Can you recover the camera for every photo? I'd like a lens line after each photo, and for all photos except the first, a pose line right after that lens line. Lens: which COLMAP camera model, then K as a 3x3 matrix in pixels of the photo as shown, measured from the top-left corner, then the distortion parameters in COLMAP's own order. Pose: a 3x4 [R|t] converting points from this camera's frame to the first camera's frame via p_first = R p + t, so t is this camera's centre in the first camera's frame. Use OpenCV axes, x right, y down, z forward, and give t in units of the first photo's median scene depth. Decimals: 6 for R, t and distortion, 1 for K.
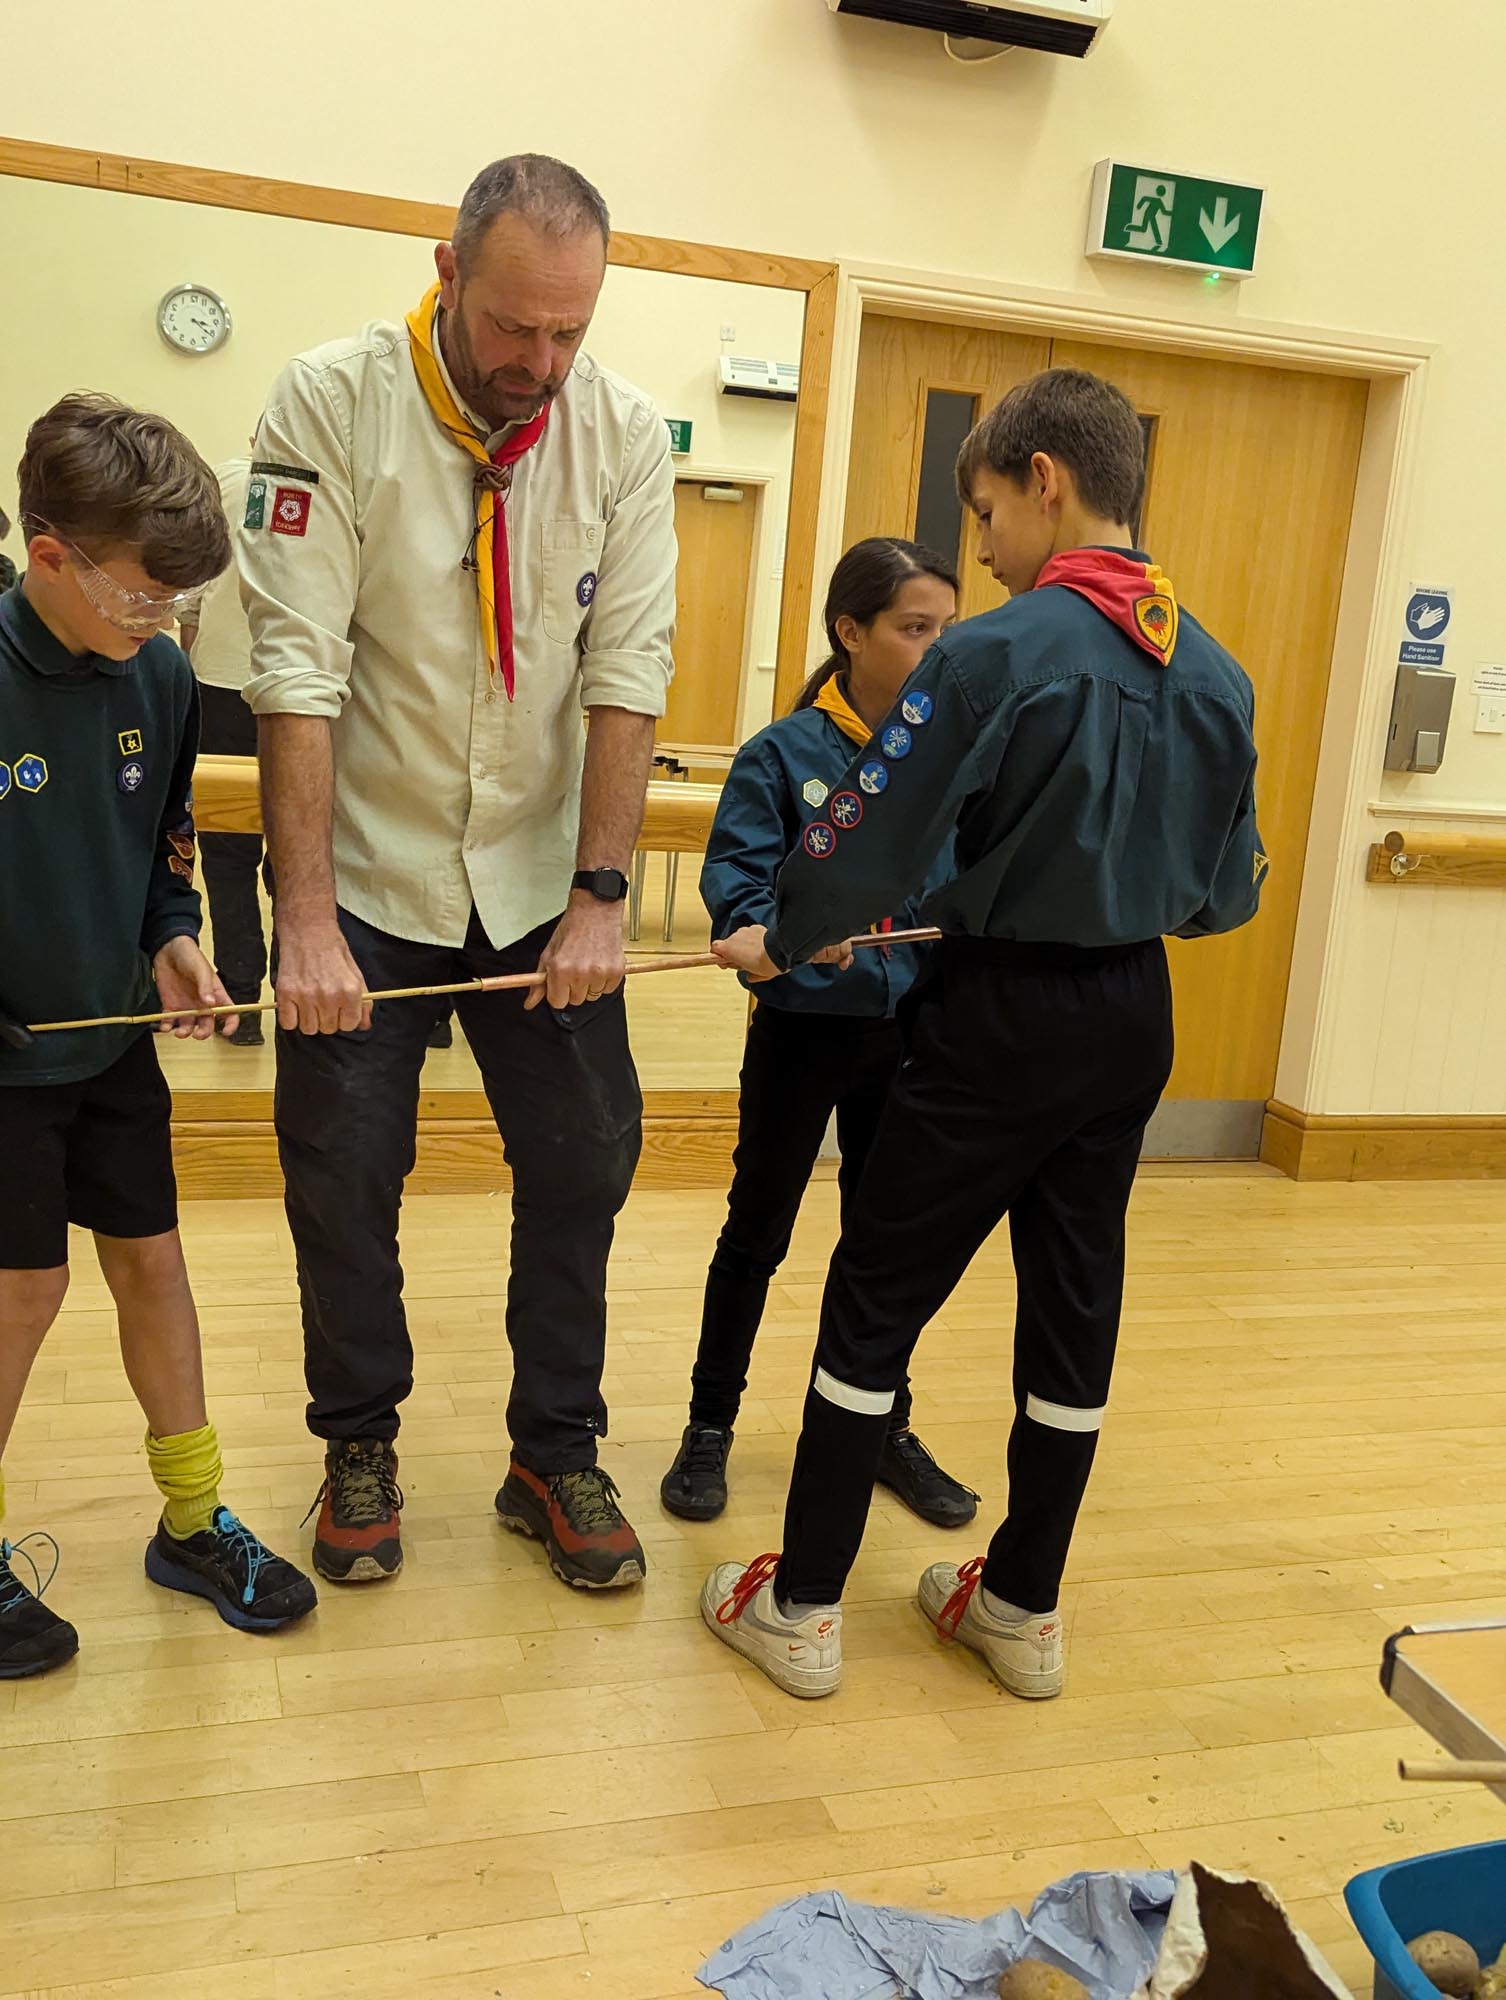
lens RADIAL K [[1410.8, 0, 753.0], [0, 1410.8, 1000.0], [0, 0, 1]] dist [0.006980, 0.005618]
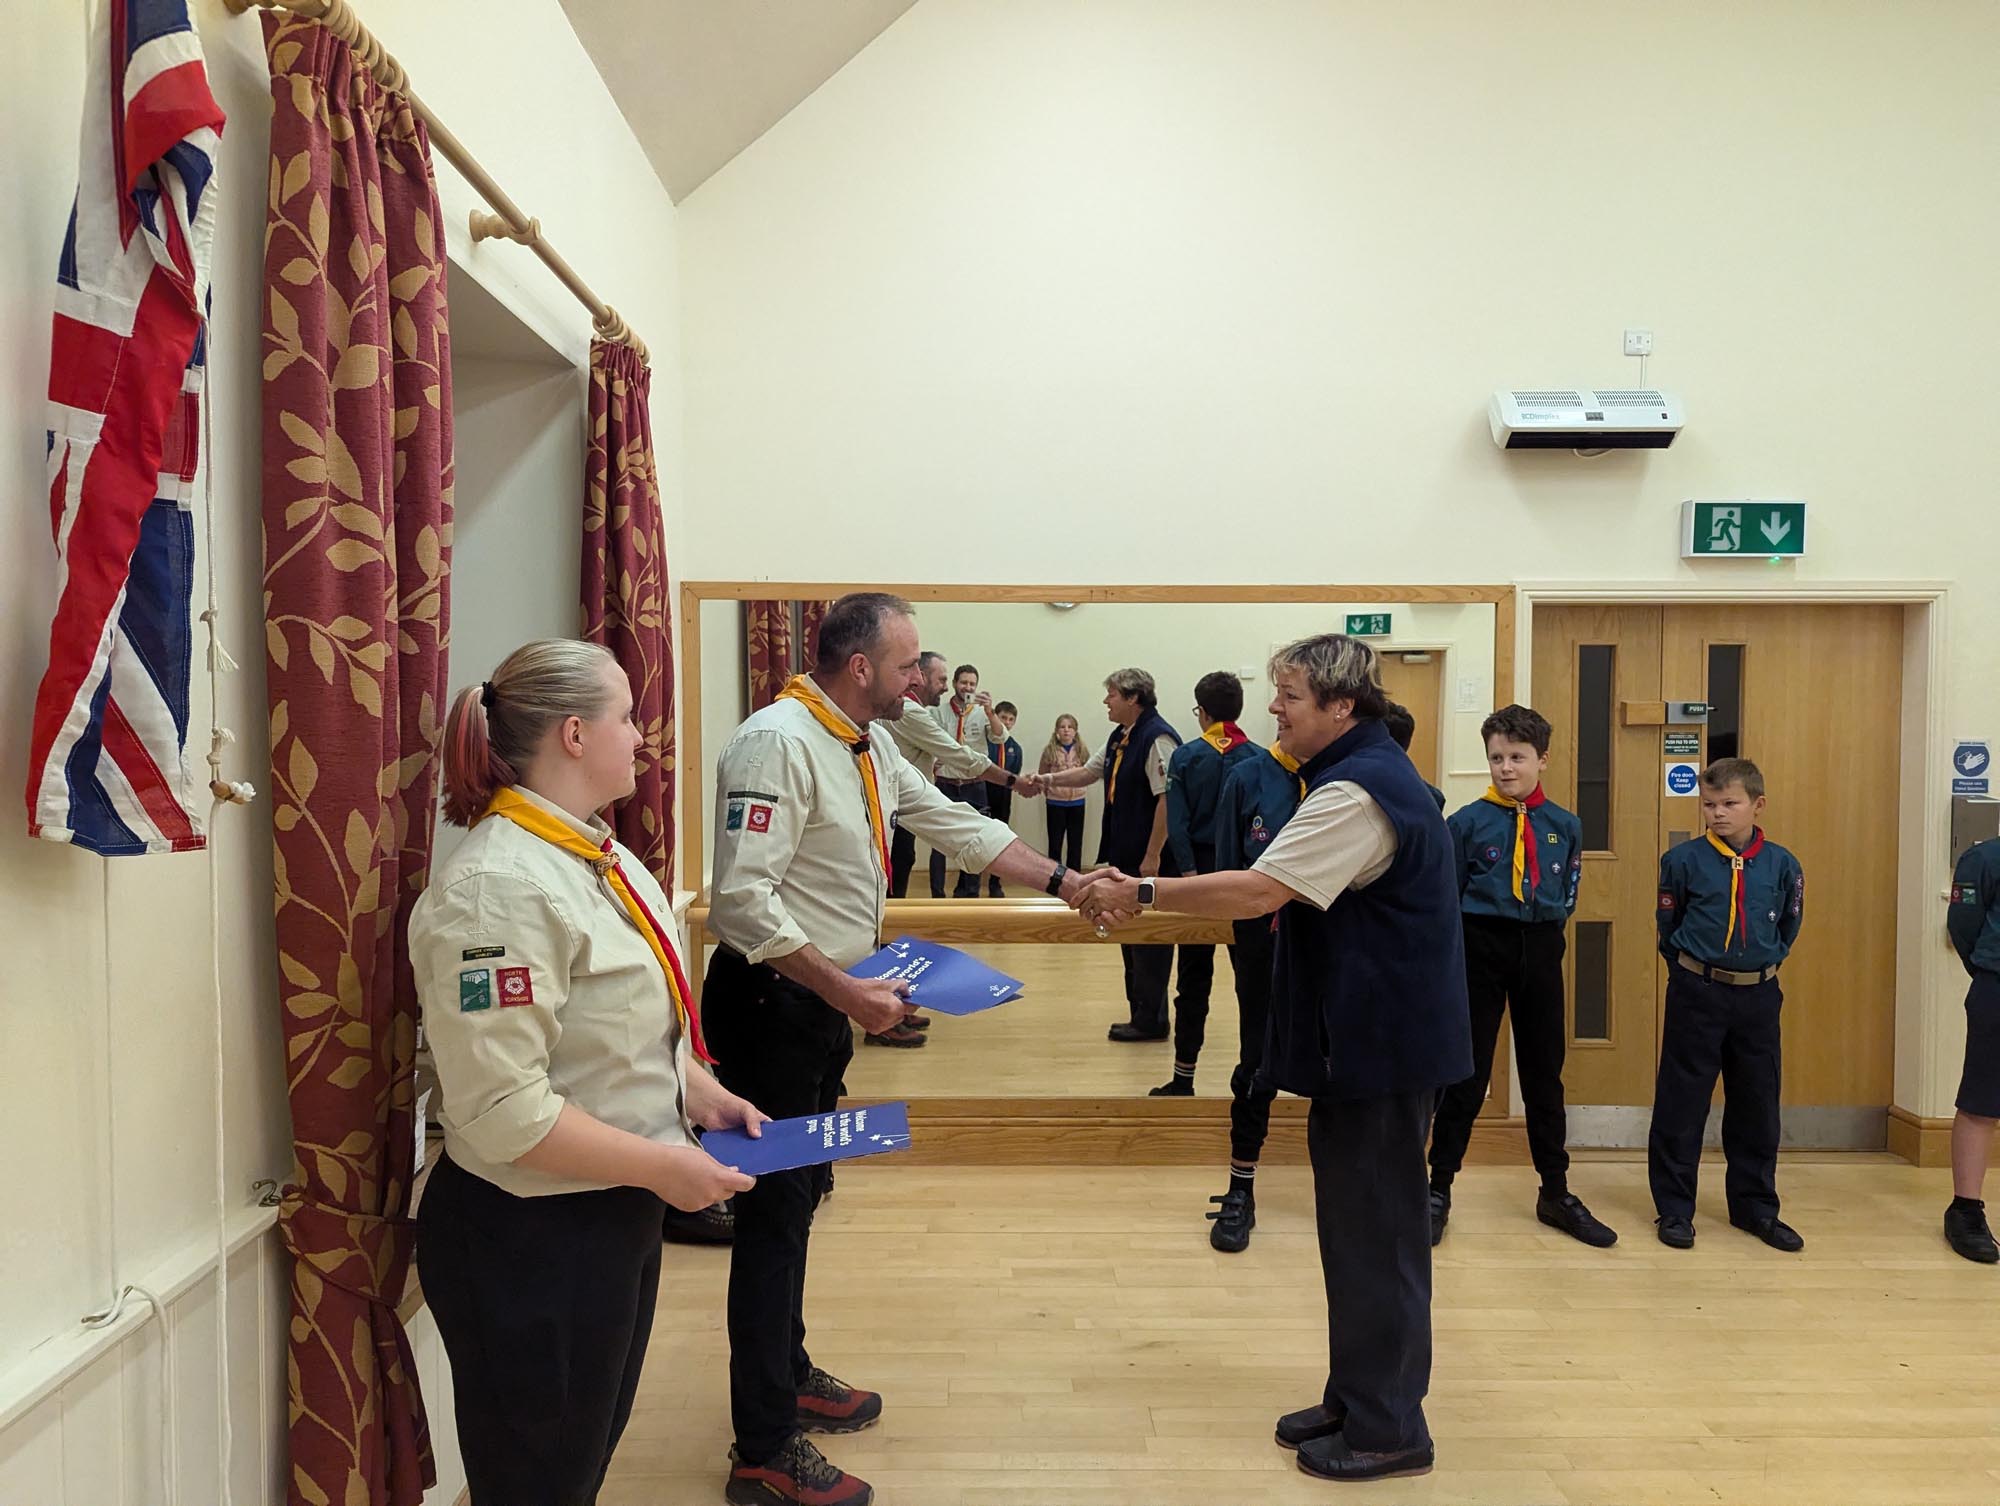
lens RADIAL K [[1349.8, 0, 1000.0], [0, 1349.8, 753.0], [0, 0, 1]] dist [0.062545, -0.057703]
pose [[0.963779, -0.063593, -0.259008, -0.115061], [0.025893, 0.988880, -0.146446, -0.107744], [0.265441, 0.134435, 0.954709, -0.620120]]
